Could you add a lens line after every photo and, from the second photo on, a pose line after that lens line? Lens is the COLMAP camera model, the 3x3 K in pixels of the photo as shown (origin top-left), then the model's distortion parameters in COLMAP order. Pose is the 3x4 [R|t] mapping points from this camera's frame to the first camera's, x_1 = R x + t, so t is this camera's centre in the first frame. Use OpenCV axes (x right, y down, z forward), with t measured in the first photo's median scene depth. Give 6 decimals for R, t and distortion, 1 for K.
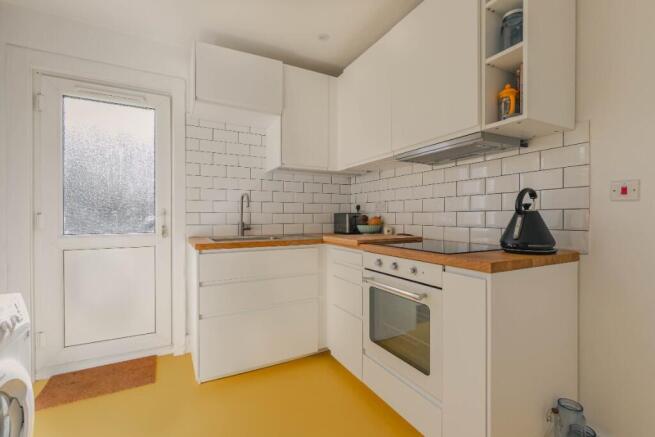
lens RADIAL K [[296.0, 0, 326.8], [0, 296.0, 217.5], [0, 0, 1]] dist [0.003734, -0.000856]
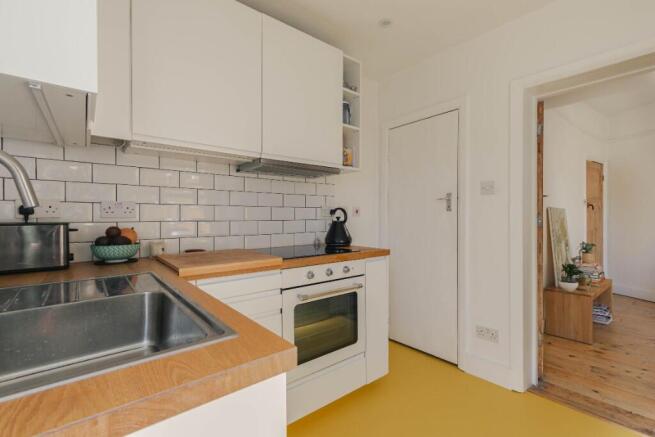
lens RADIAL K [[295.7, 0, 322.4], [0, 295.7, 219.0], [0, 0, 1]] dist [0.004390, -0.000209]
pose [[-0.203043, 0.016587, 0.979029, -0.518954], [0.023272, 0.999656, -0.012110, -0.006939], [-0.978893, 0.020325, -0.203360, 0.811910]]
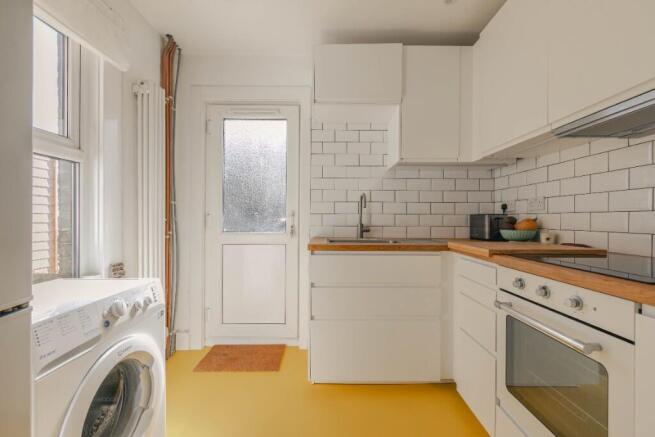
lens RADIAL K [[295.7, 0, 328.9], [0, 295.7, 218.8], [0, 0, 1]] dist [0.004390, -0.000209]
pose [[0.887006, 0.006319, -0.461716, 0.069885], [-0.008170, 0.999965, -0.002009, 0.002948], [0.461687, 0.005554, 0.887026, 0.117140]]
